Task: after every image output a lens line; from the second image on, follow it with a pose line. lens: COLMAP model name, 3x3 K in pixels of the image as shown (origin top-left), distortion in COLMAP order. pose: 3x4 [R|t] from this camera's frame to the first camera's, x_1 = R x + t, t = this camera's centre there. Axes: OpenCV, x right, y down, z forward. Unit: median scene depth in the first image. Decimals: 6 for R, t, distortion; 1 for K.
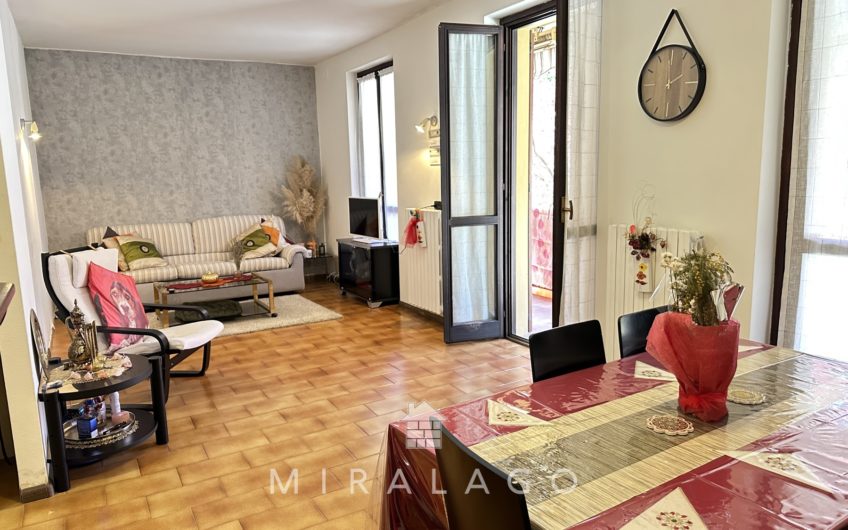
lens RADIAL K [[600.7, 0, 423.2], [0, 600.7, 263.5], [0, 0, 1]] dist [0.087908, -0.132206]
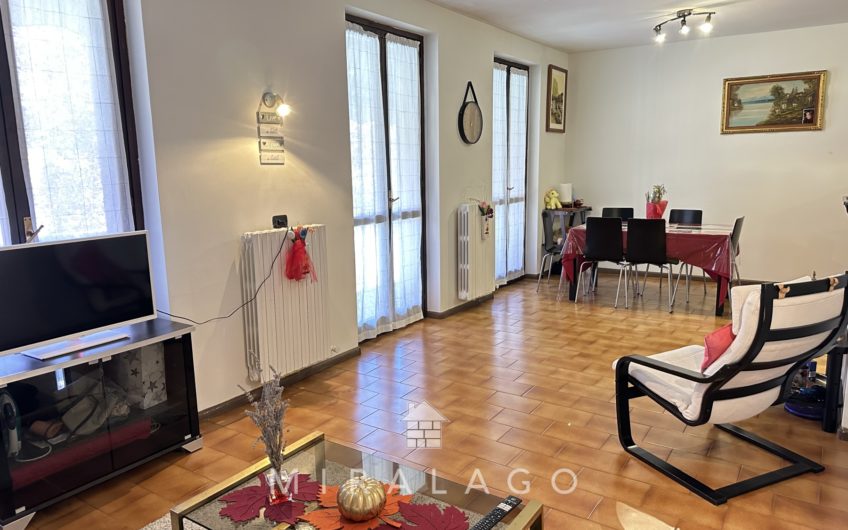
lens RADIAL K [[600.7, 0, 423.2], [0, 600.7, 263.5], [0, 0, 1]] dist [0.087908, -0.132206]
pose [[-0.449519, -0.079628, 0.889715, -0.960140], [0.189416, 0.964872, 0.182055, -0.204407], [-0.872957, 0.250363, -0.418645, 1.635384]]
